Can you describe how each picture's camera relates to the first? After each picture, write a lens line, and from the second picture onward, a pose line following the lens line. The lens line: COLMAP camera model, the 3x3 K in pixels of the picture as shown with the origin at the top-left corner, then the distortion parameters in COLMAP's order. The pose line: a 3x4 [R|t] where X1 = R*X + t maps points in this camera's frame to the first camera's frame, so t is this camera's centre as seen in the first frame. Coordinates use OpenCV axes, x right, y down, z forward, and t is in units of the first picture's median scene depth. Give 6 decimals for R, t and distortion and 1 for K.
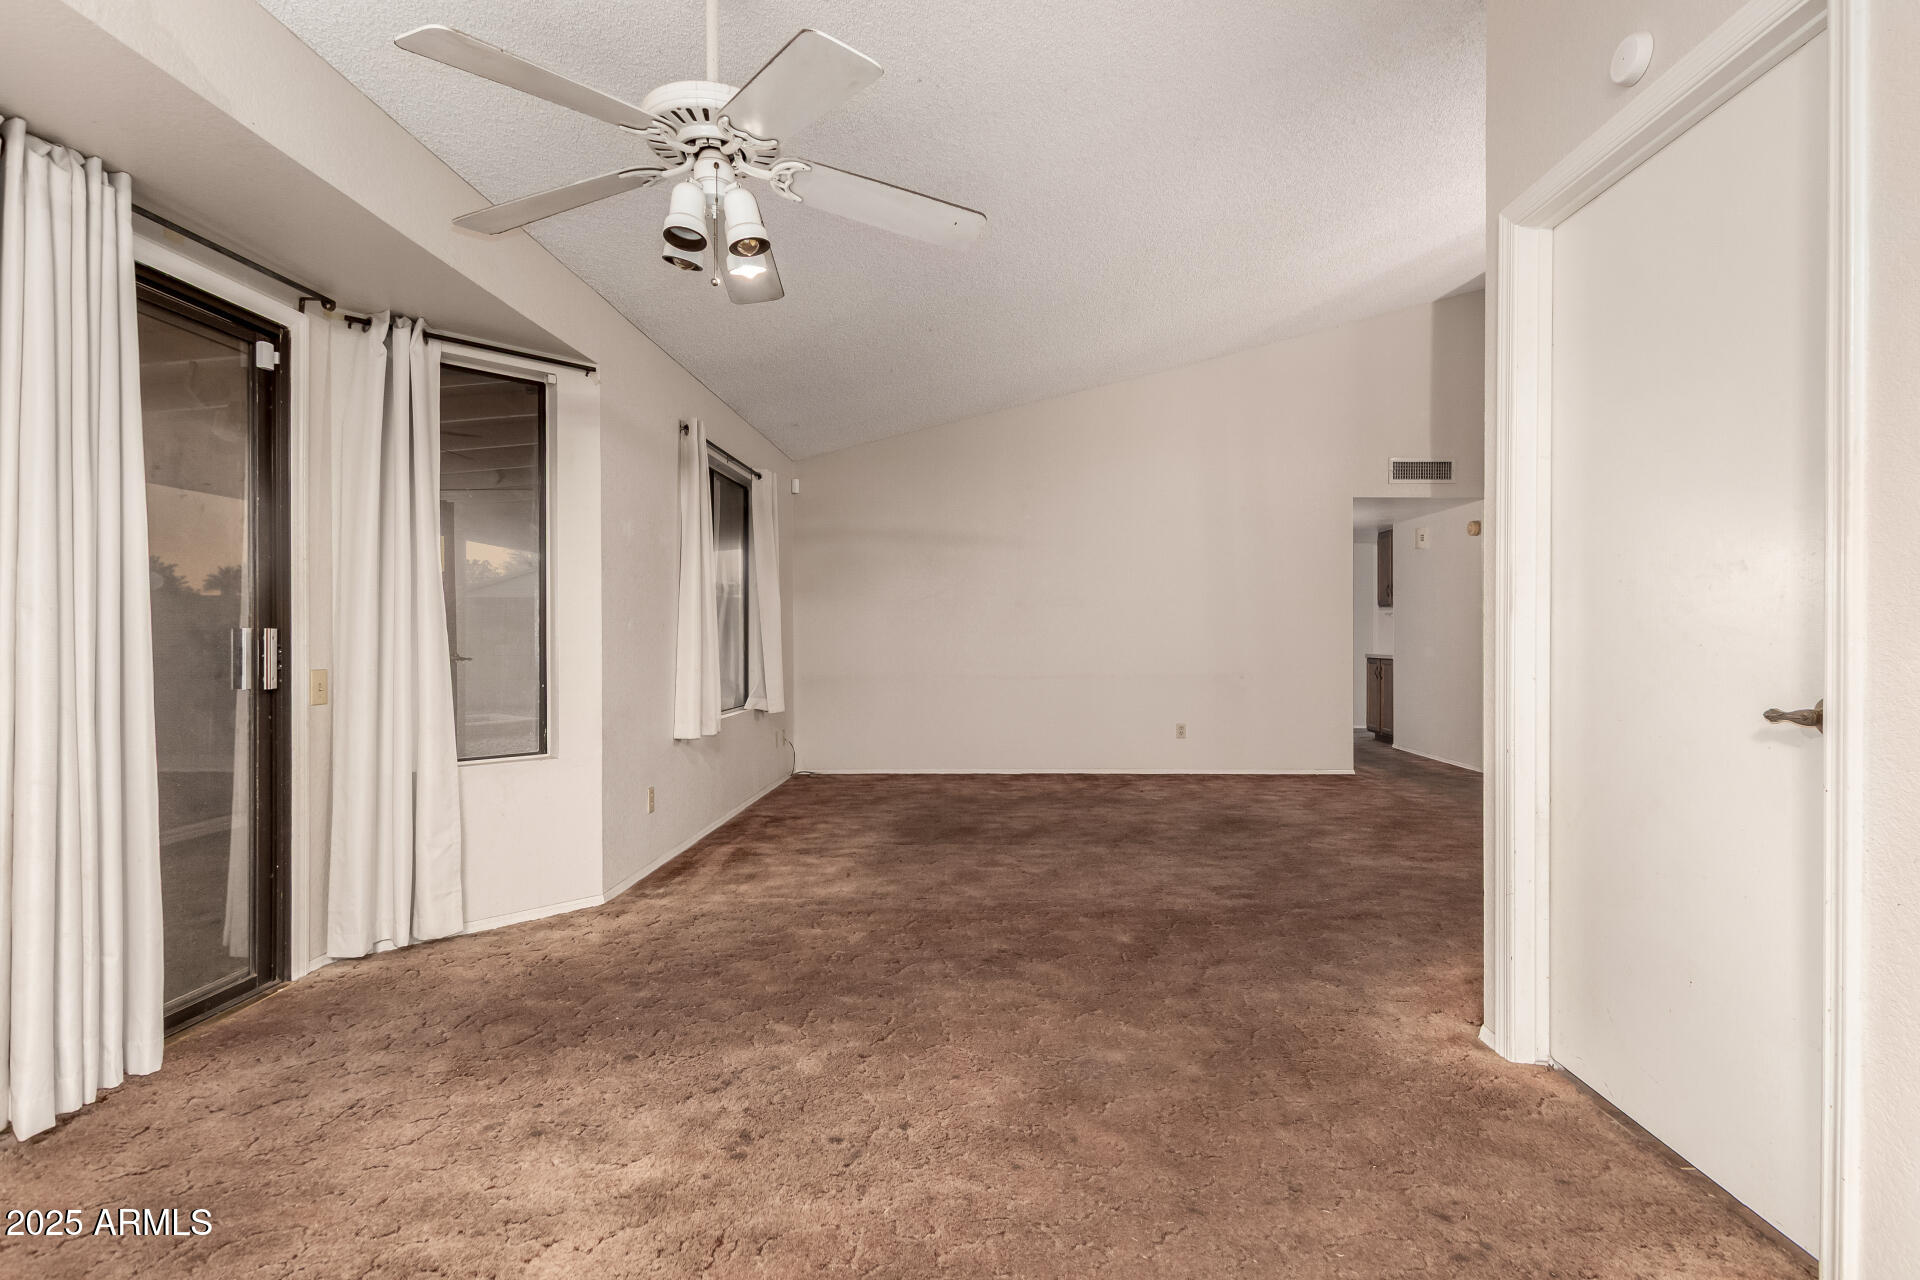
lens RADIAL K [[899.3, 0, 972.5], [0, 899.3, 638.9], [0, 0, 1]] dist [-0.001387, -0.000726]
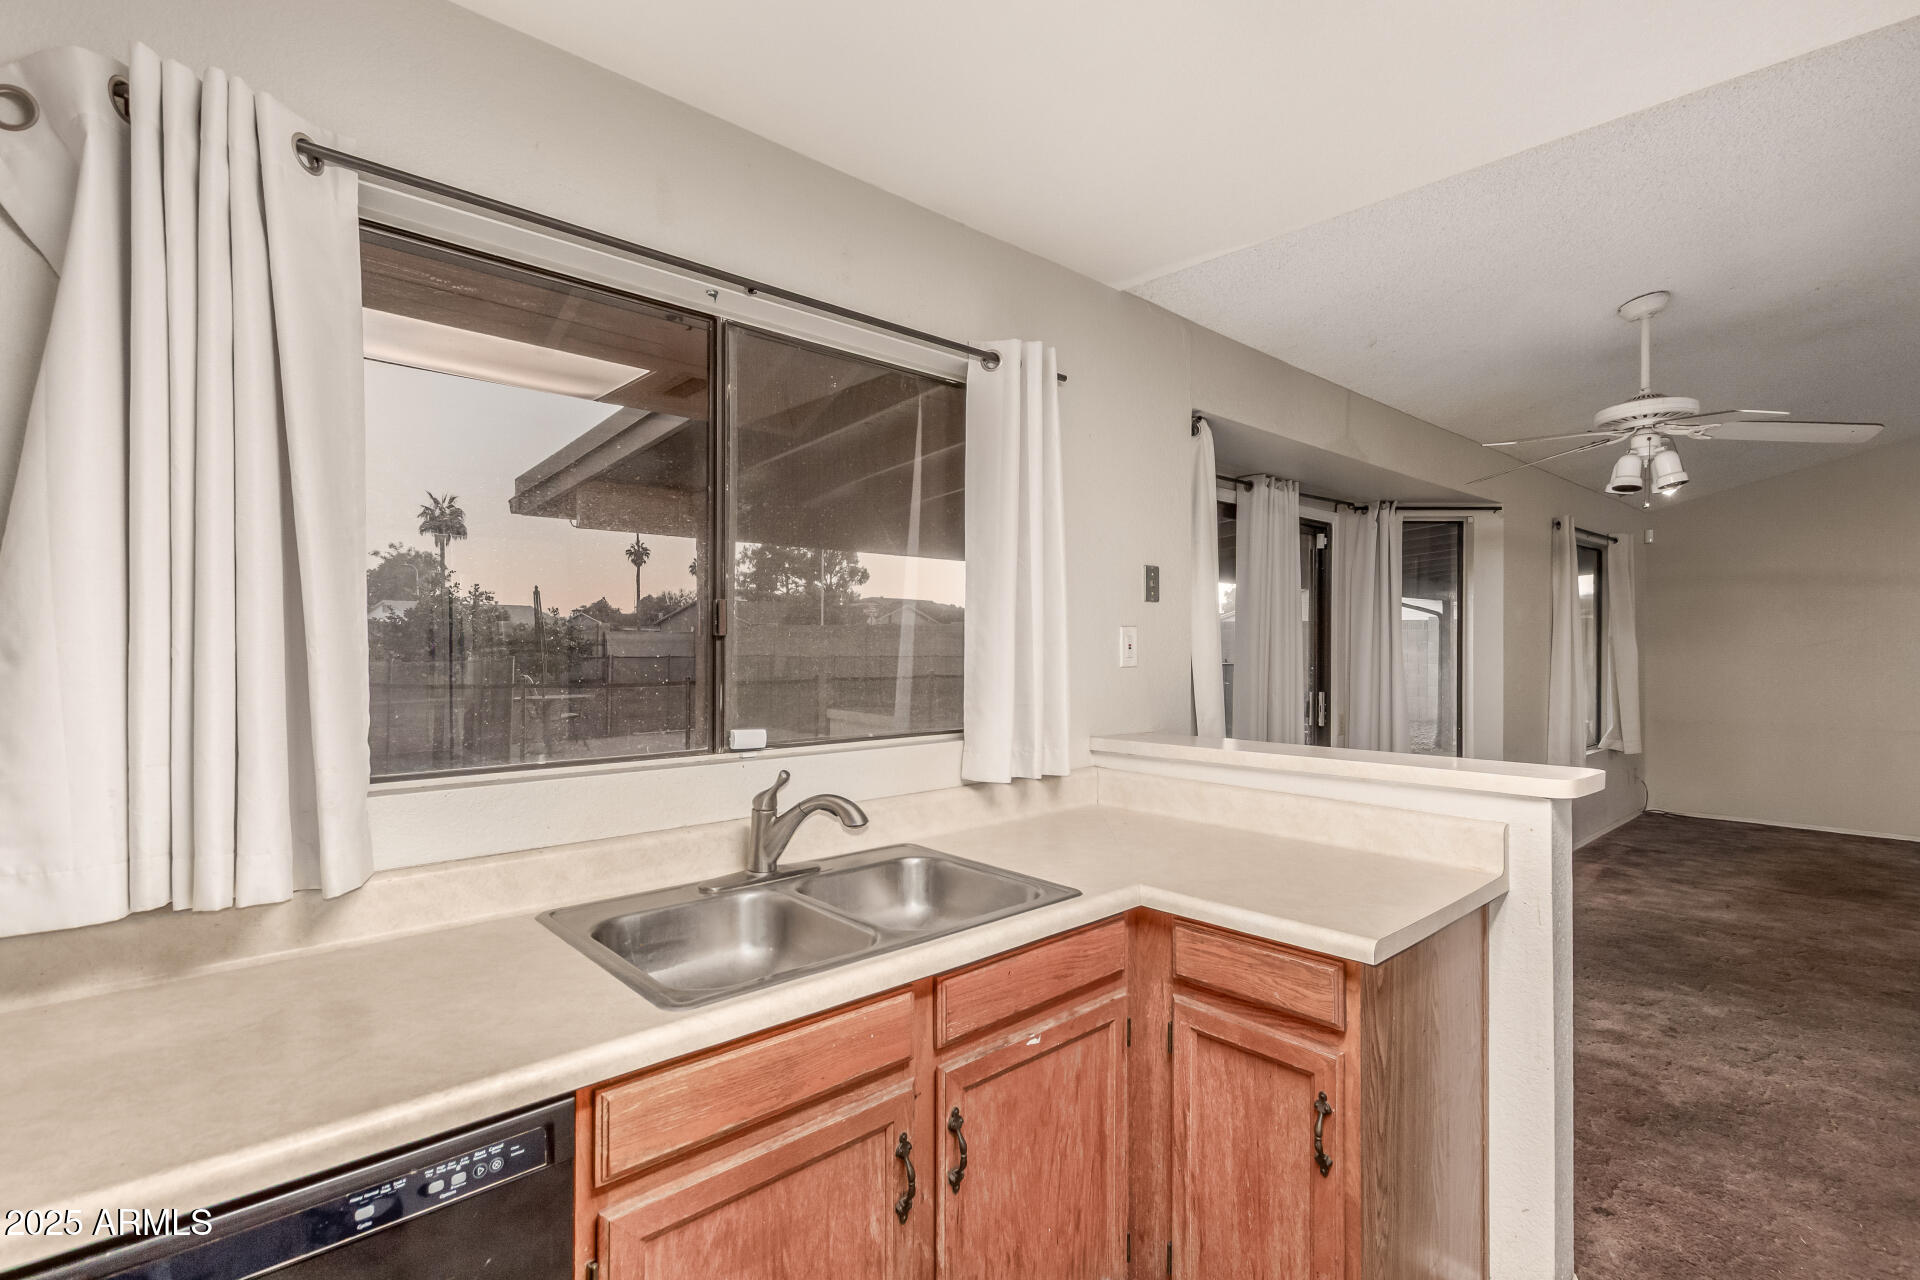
lens RADIAL K [[899.3, 0, 973.1], [0, 899.3, 640.7], [0, 0, 1]] dist [-0.001387, -0.000726]
pose [[0.693265, 0.007434, -0.720645, 0.024394], [-0.008443, 0.999962, 0.002193, -0.089497], [0.720634, 0.004564, 0.693301, -0.592672]]
